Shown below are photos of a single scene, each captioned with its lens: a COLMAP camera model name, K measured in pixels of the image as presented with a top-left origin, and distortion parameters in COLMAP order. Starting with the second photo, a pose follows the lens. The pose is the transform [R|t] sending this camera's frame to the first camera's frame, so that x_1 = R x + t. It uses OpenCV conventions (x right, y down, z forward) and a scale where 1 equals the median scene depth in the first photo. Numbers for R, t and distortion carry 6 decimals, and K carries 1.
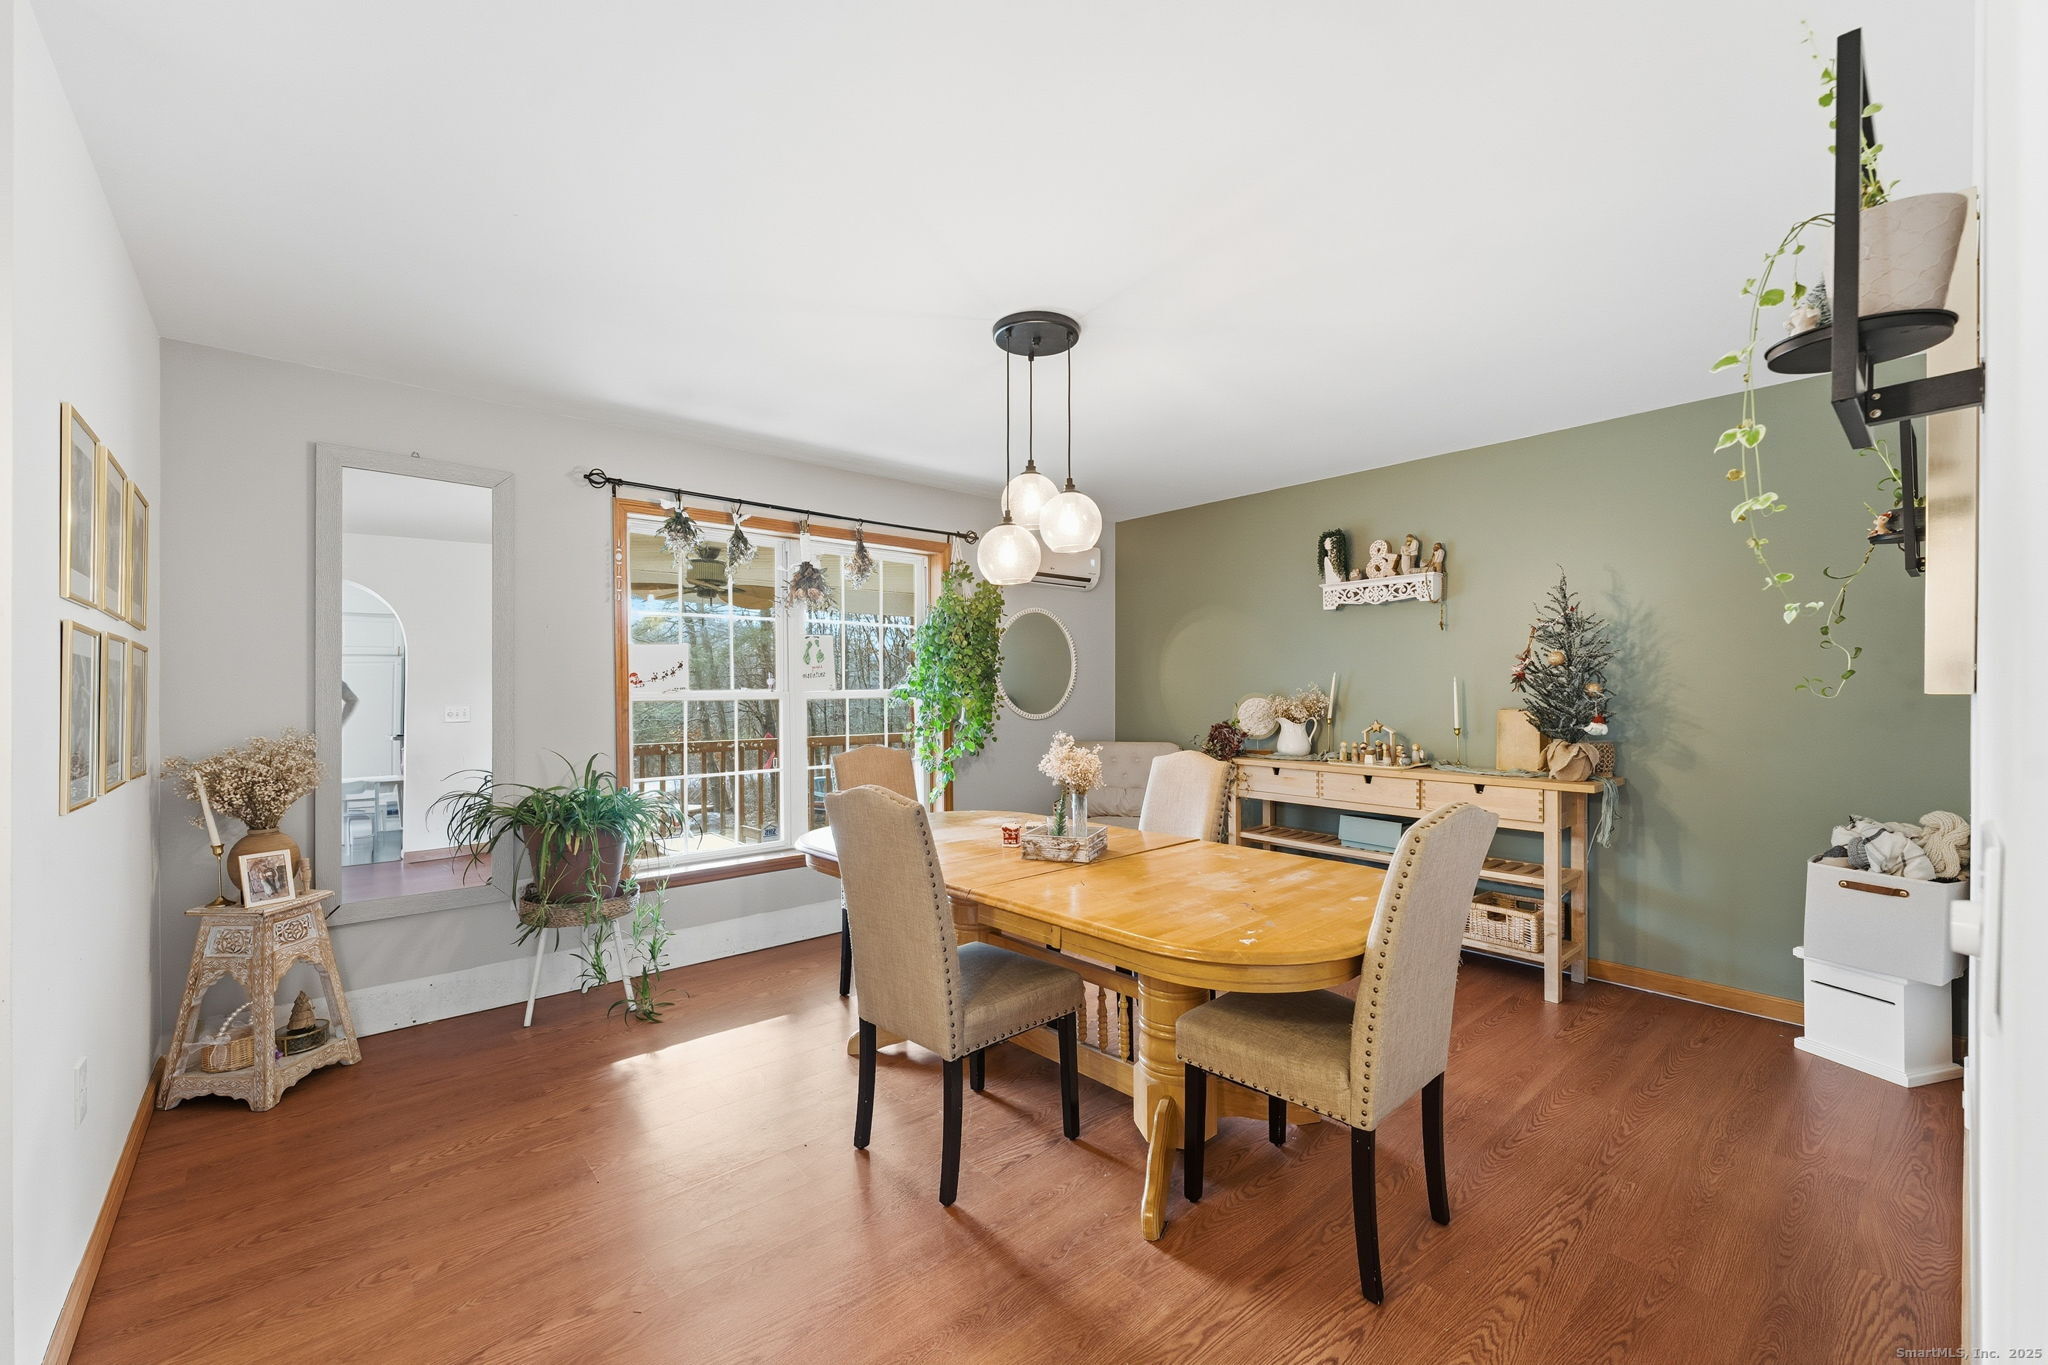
lens RADIAL K [[824.0, 0, 1013.0], [0, 824.0, 688.8], [0, 0, 1]] dist [0.001463, -0.000274]
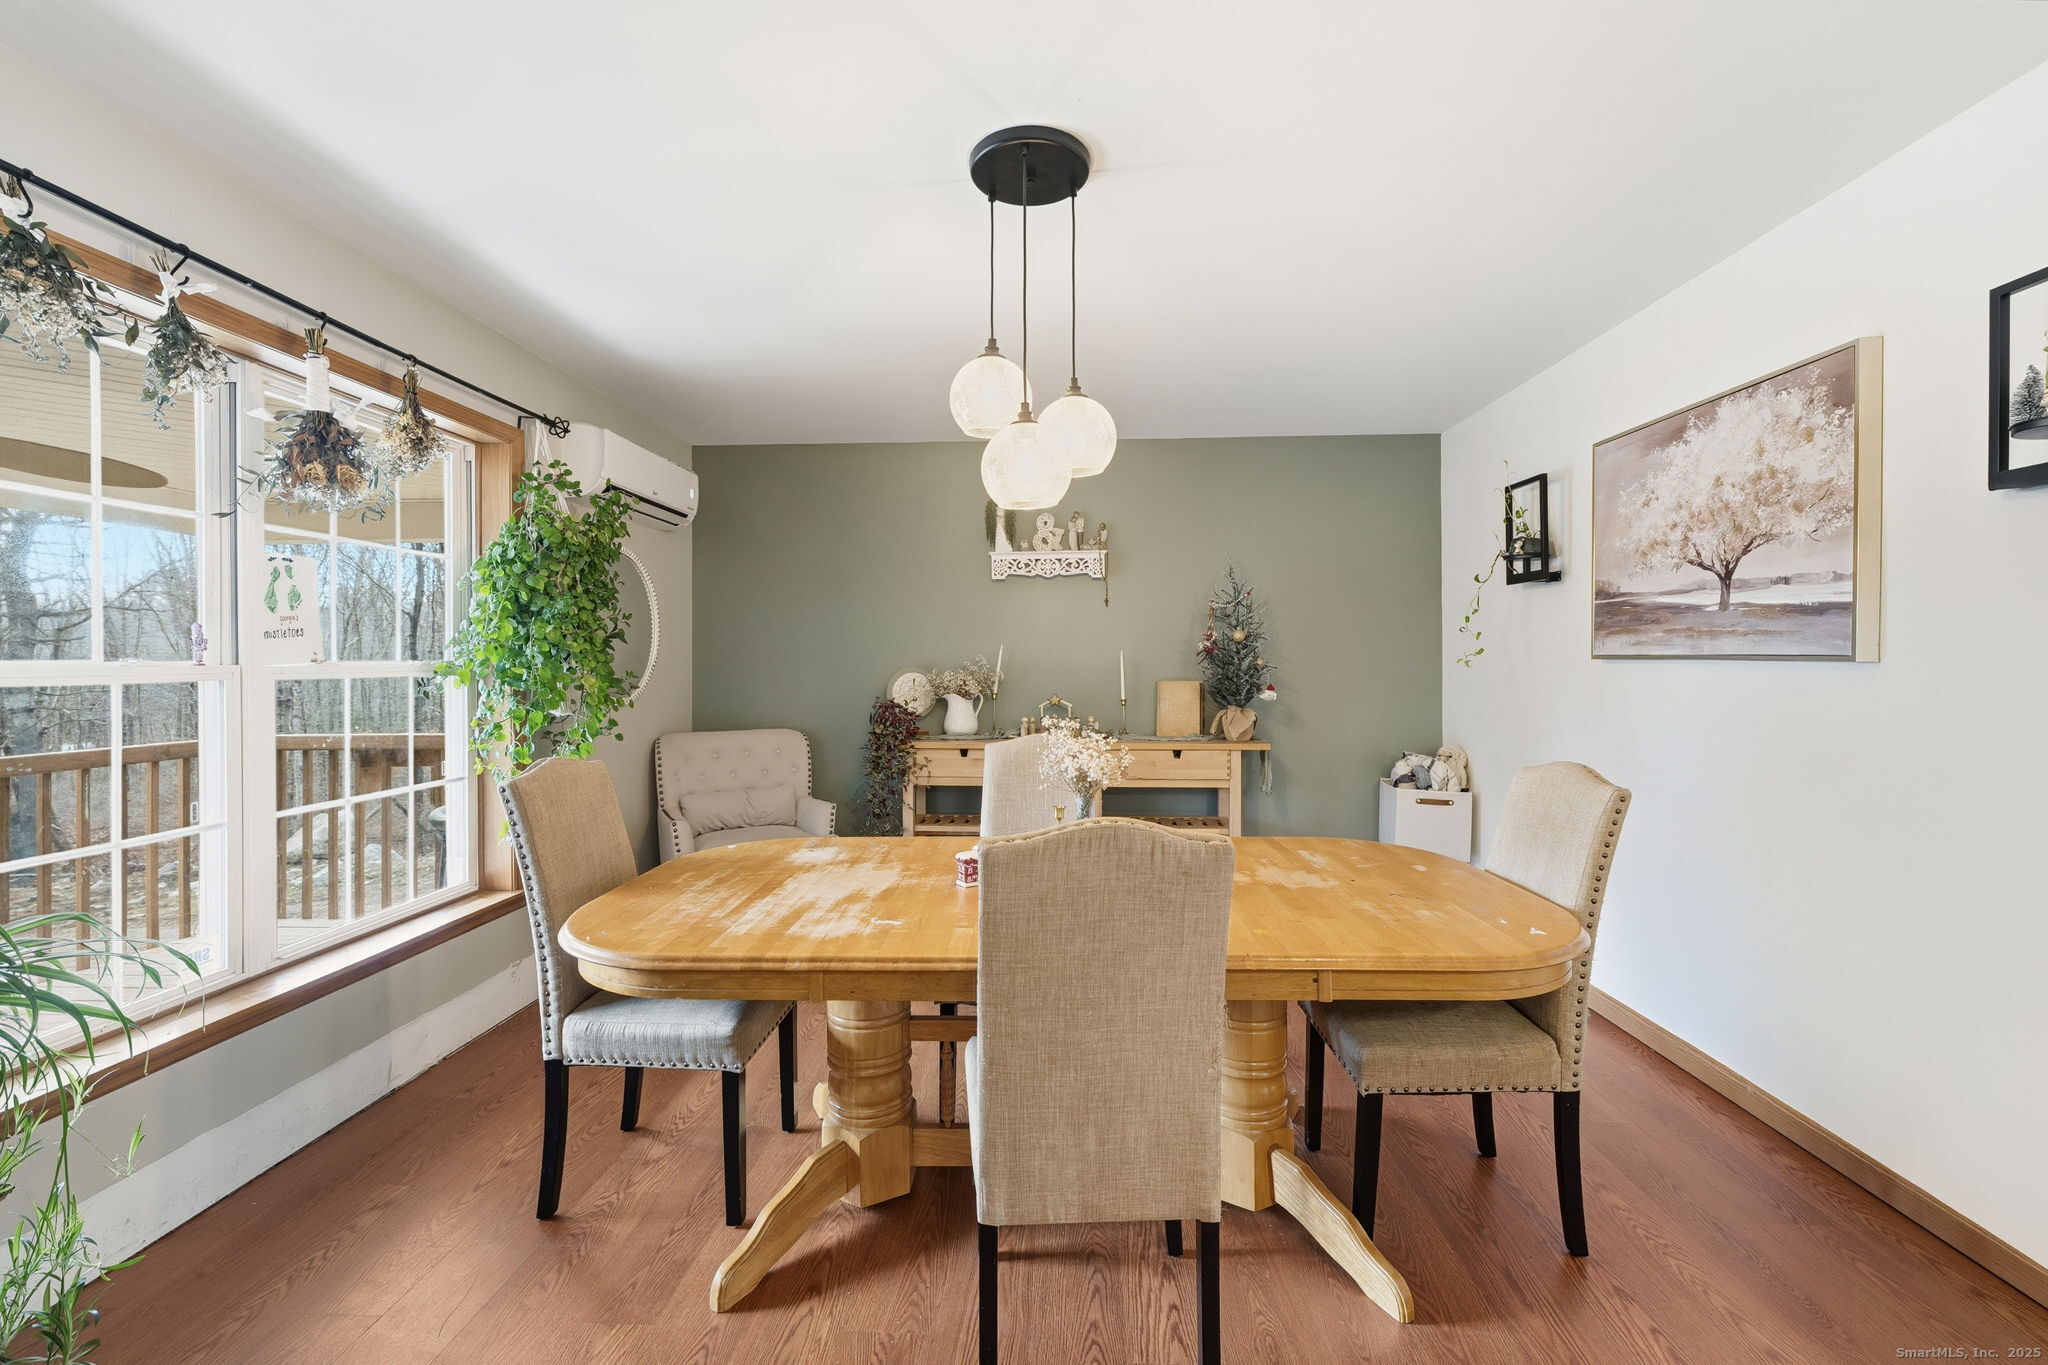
lens RADIAL K [[855.7, 0, 1024.2], [0, 855.7, 664.6], [0, 0, 1]] dist [0.000686, -0.007916]
pose [[0.687240, 0.000358, 0.726431, -0.323722], [-0.000283, 1.000000, -0.000225, 0.002939], [-0.726431, -0.000051, 0.687240, 0.307290]]
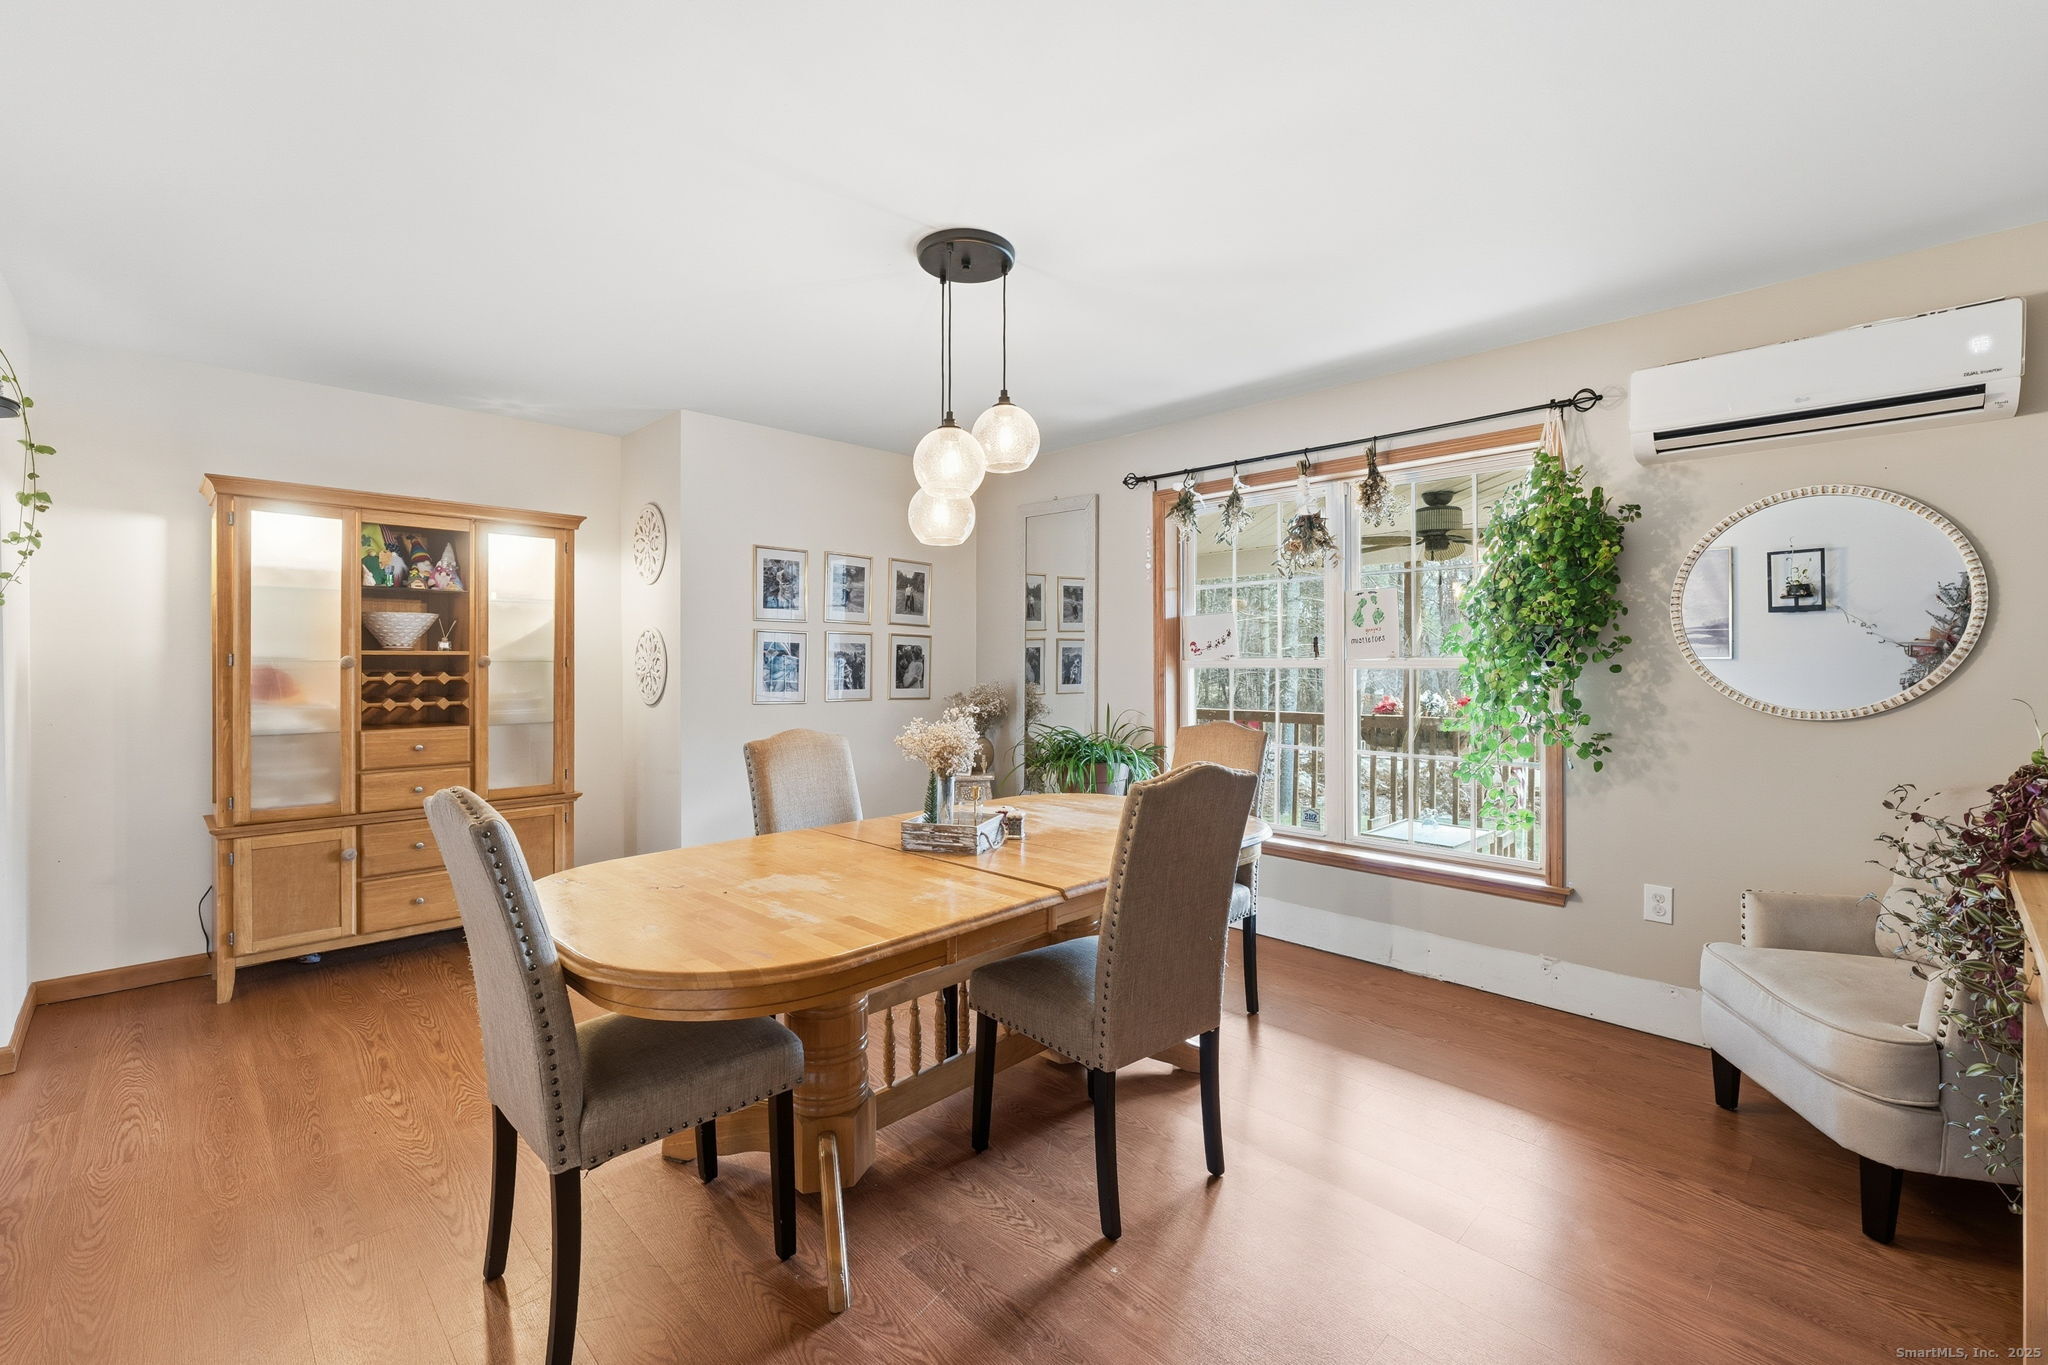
lens RADIAL K [[855.7, 0, 1024.2], [0, 855.7, 664.6], [0, 0, 1]] dist [0.000686, -0.007916]
pose [[0.081806, 0.003697, -0.996641, 0.598892], [-0.004224, 0.999985, 0.003363, 0.007001], [0.996639, 0.003935, 0.081820, 0.616120]]
